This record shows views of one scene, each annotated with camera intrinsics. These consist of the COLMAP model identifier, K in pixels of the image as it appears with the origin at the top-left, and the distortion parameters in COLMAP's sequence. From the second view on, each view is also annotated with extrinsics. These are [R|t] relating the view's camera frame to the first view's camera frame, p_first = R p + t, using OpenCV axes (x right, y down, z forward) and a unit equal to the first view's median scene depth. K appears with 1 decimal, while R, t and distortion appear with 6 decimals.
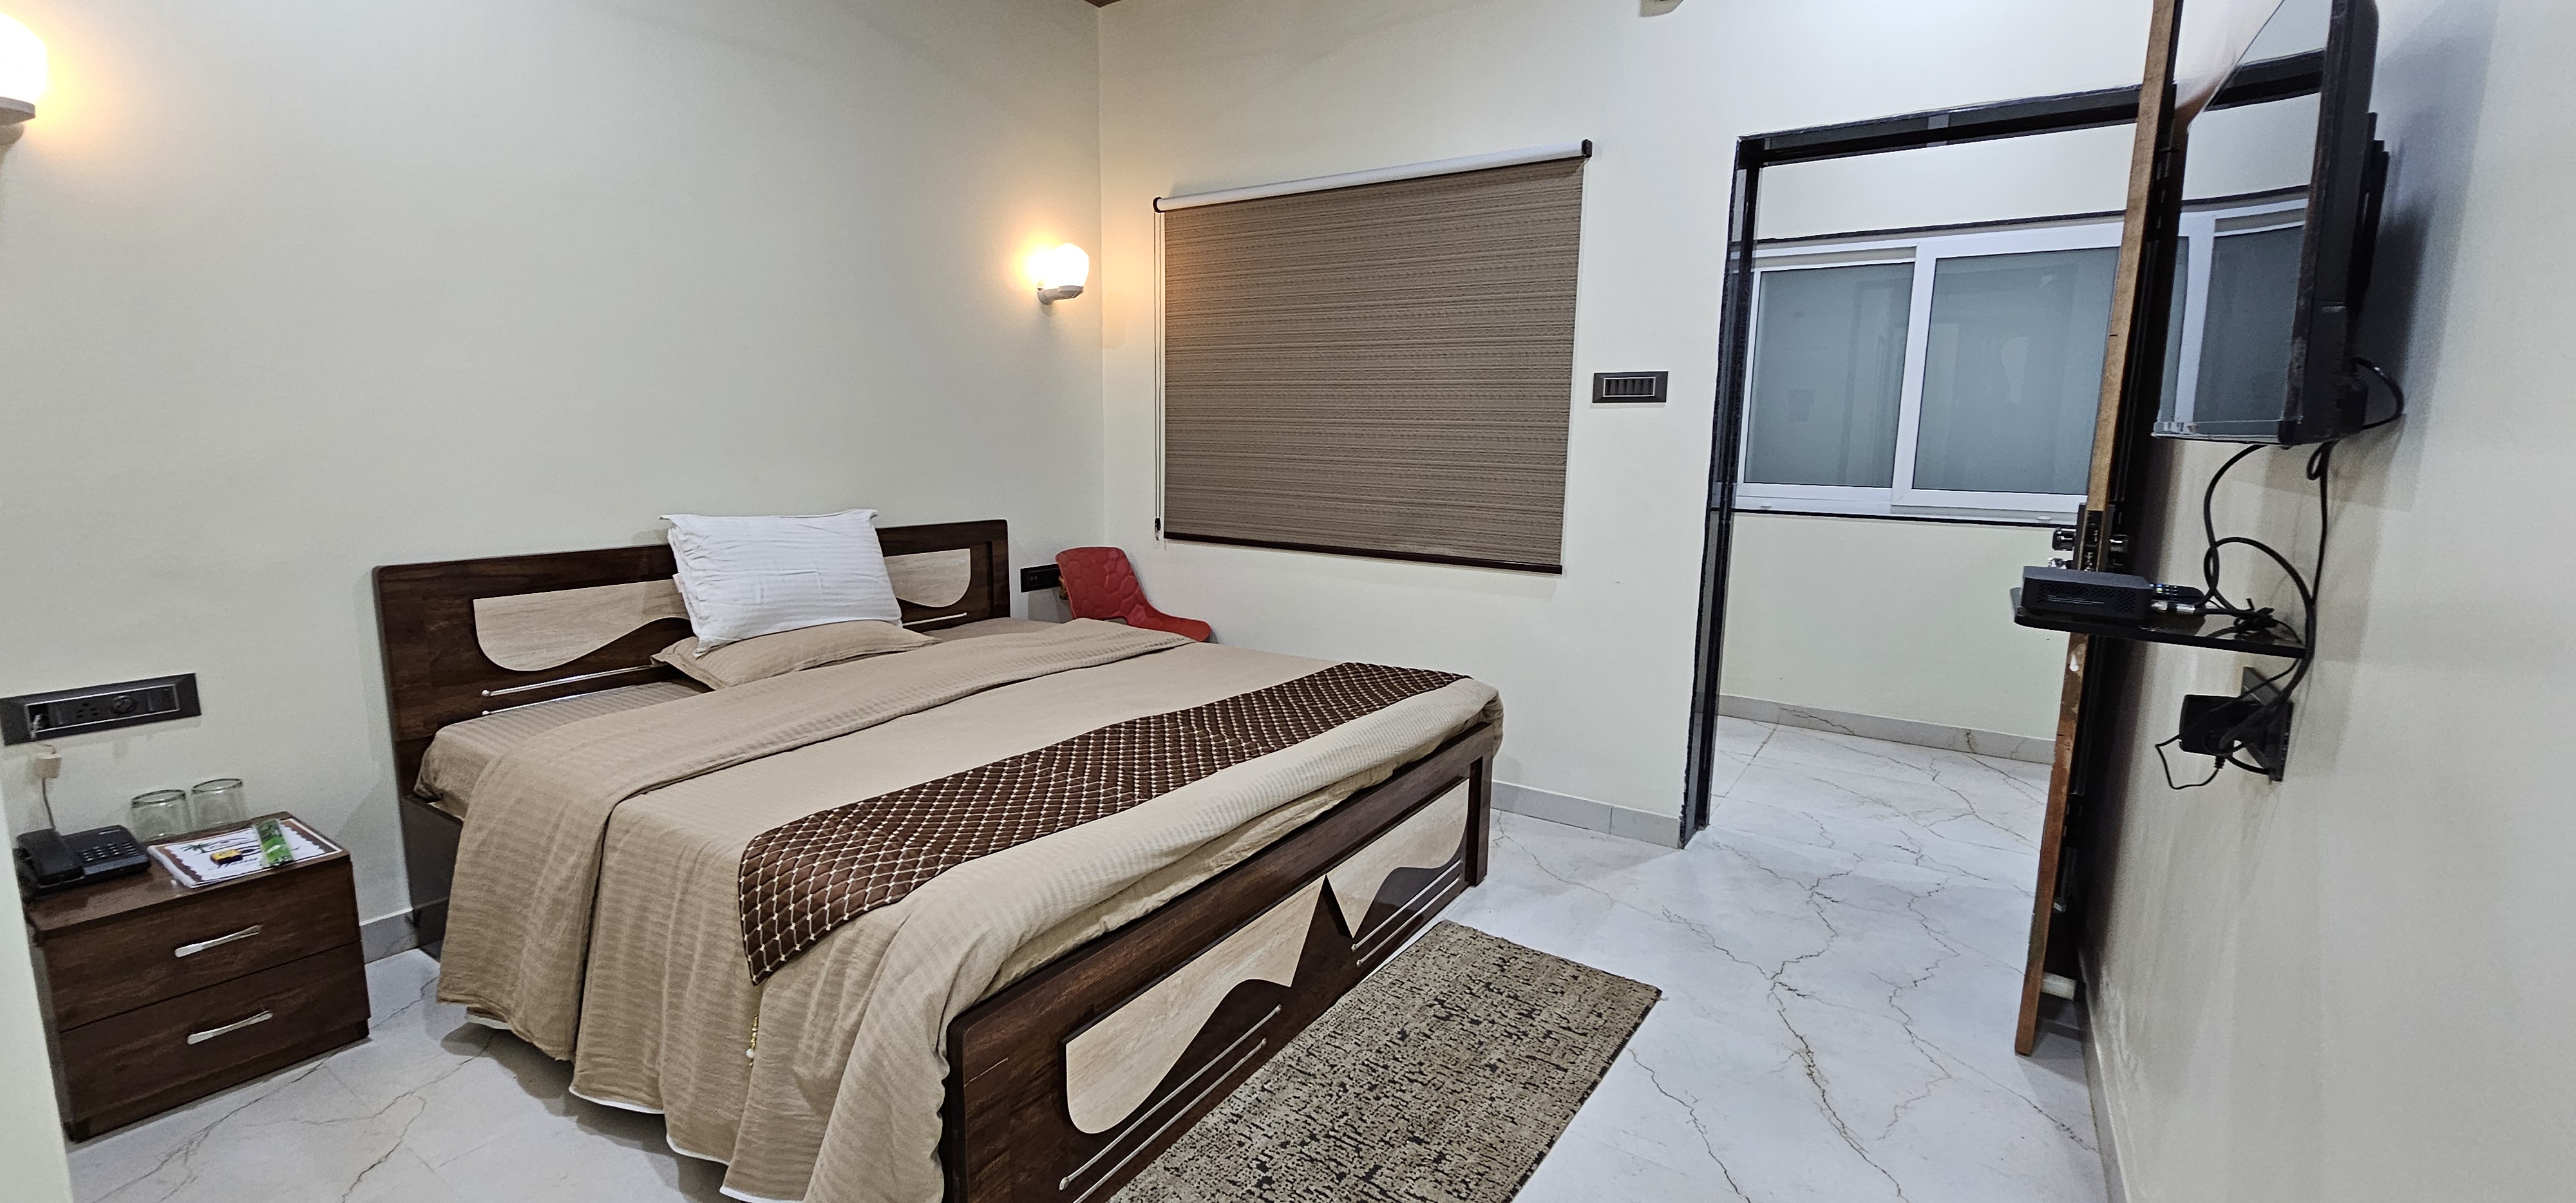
lens RADIAL K [[1056.1, 0, 1282.5], [0, 1056.1, 600.6], [0, 0, 1]] dist [0.001685, -0.000449]
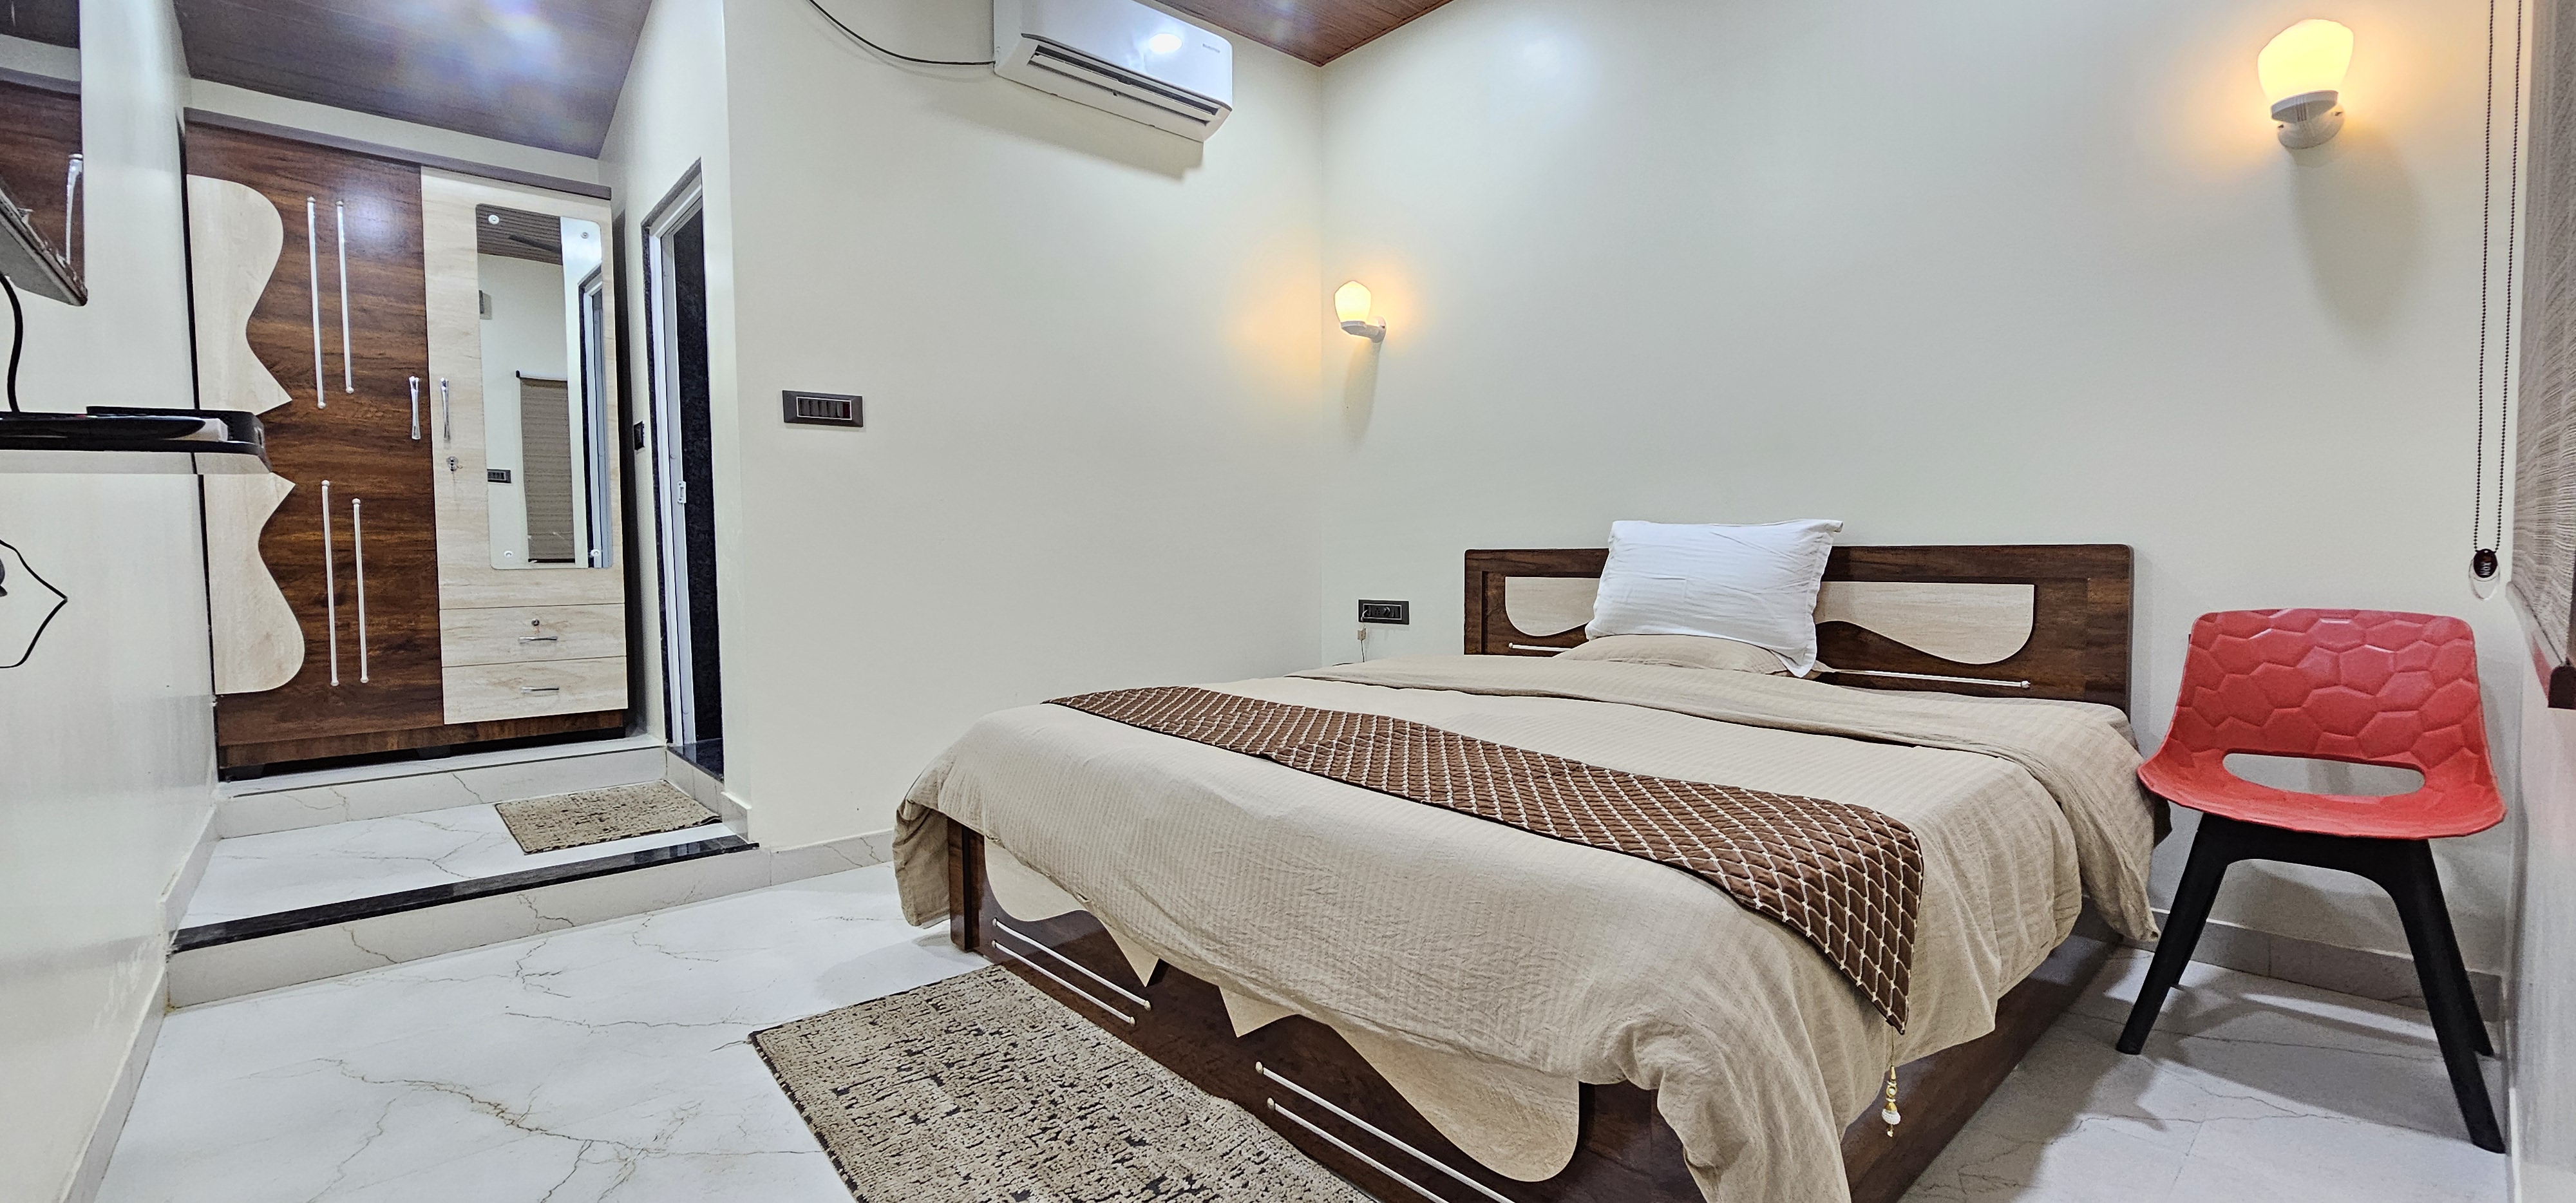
lens RADIAL K [[1054.5, 0, 1282.7], [0, 1054.5, 598.8], [0, 0, 1]] dist [0.000104, 0.000514]
pose [[-0.253845, 0.037770, -0.966507, 0.707543], [-0.140770, 0.987156, 0.075549, -0.038070], [0.956947, 0.155233, -0.245267, 1.082839]]
